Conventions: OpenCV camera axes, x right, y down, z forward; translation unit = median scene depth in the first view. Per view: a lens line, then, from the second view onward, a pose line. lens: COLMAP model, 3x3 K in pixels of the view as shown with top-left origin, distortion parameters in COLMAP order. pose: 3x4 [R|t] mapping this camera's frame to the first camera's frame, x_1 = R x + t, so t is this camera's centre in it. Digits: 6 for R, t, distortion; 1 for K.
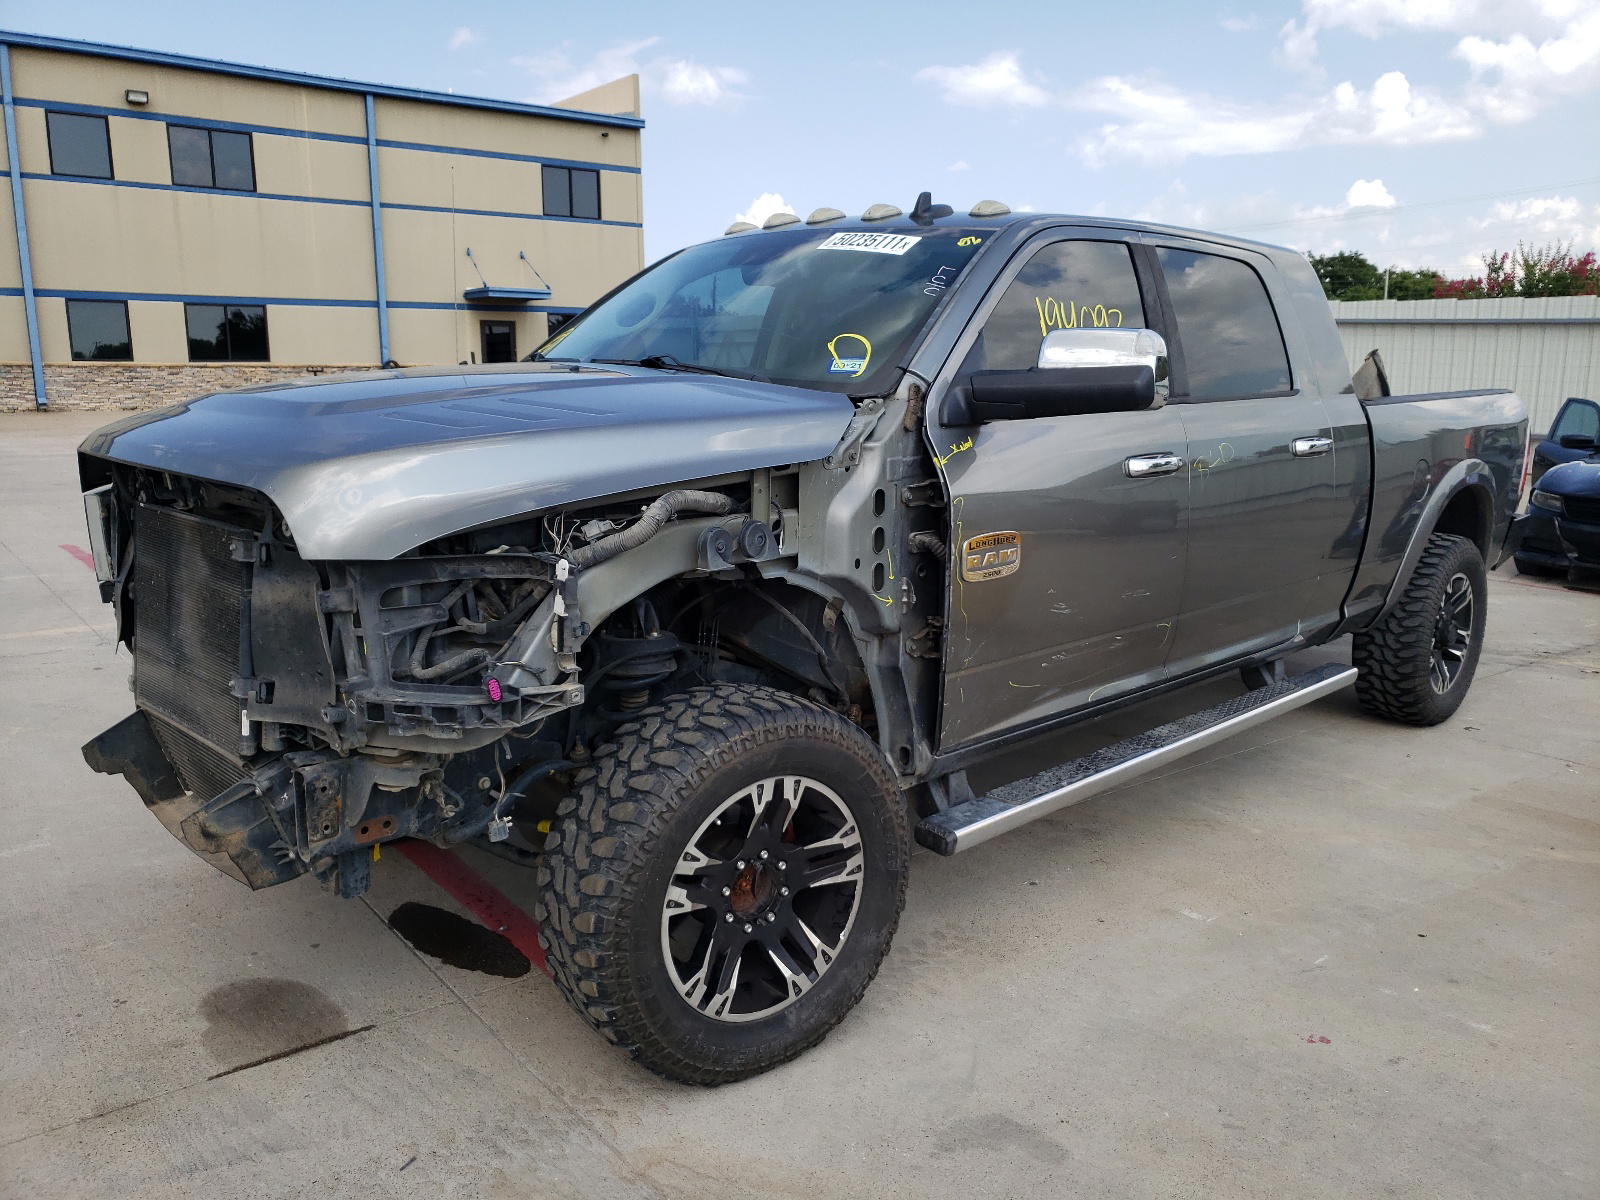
lens RADIAL K [[1217.6, 0, 800.9], [0, 1217.6, 641.9], [0, 0, 1]] dist [0.027902, -0.012659]
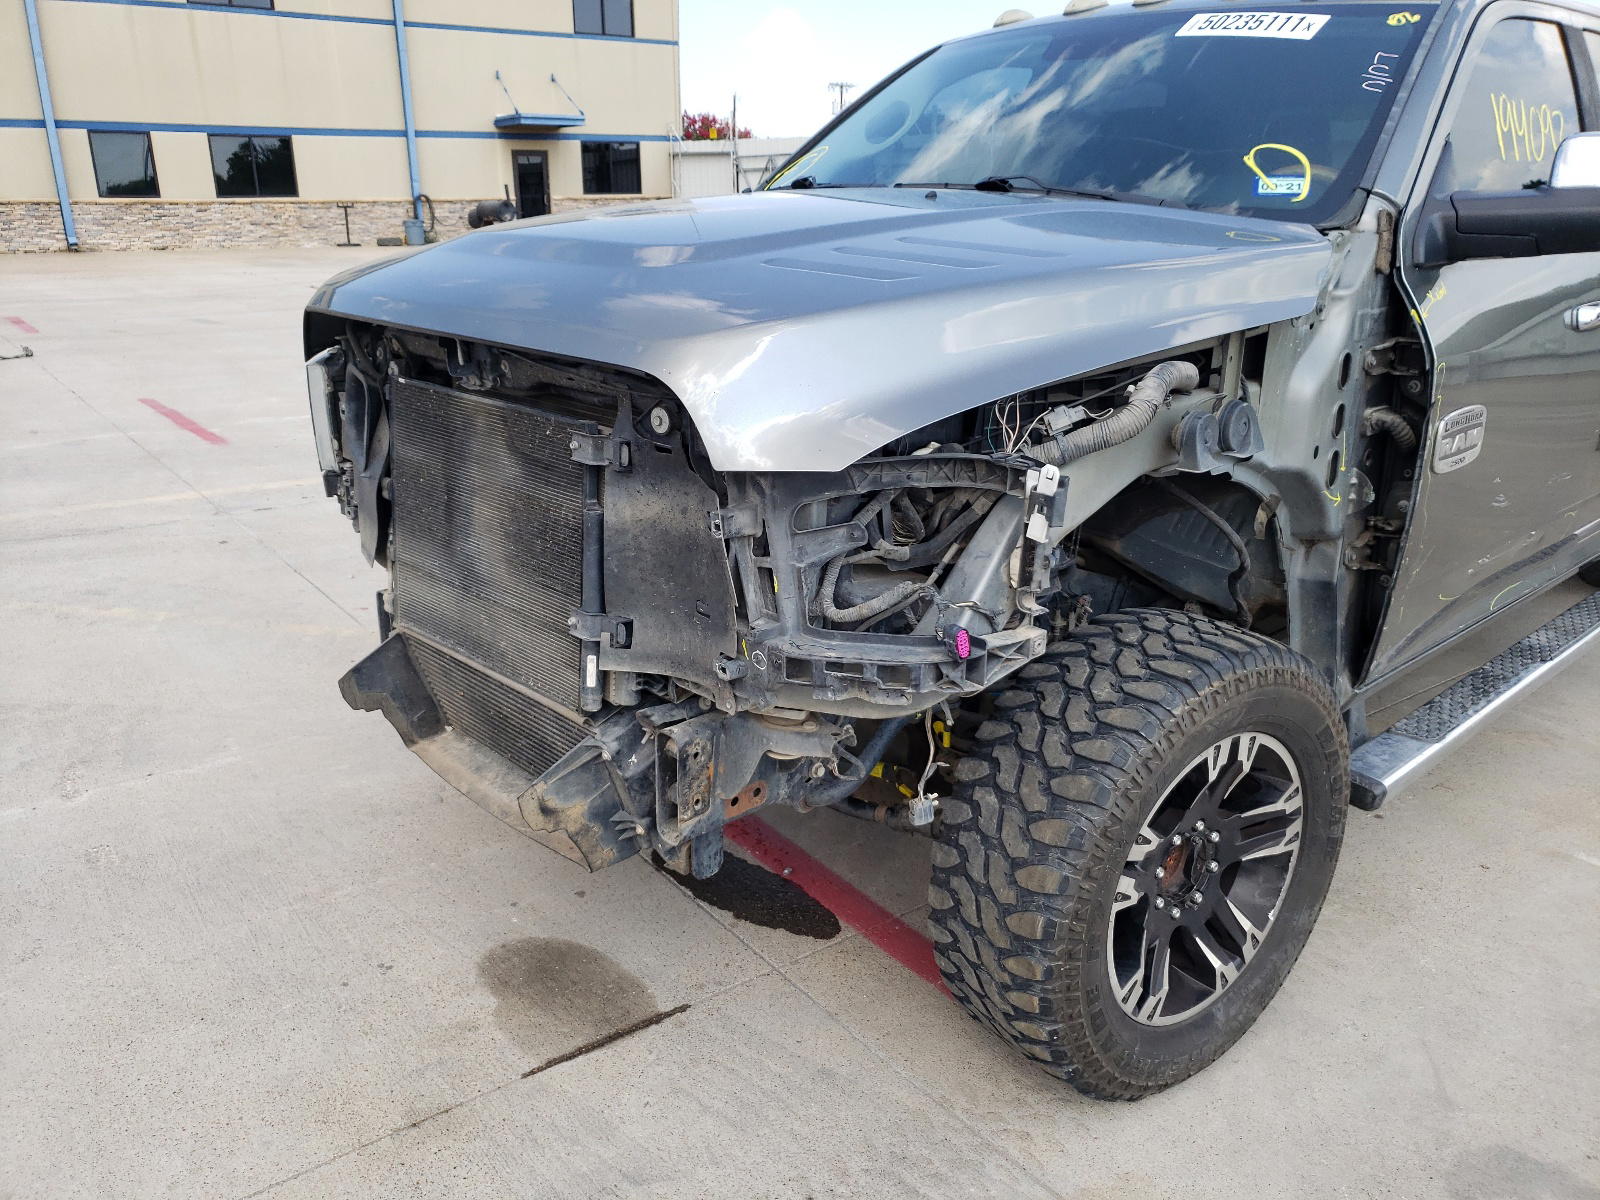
lens RADIAL K [[1217.6, 0, 800.9], [0, 1217.6, 641.9], [0, 0, 1]] dist [0.027902, -0.012659]
pose [[0.999625, 0.001640, -0.027341, -0.270003], [0.001813, 0.992054, 0.125803, -0.045431], [0.027330, -0.125806, 0.991678, 0.212268]]
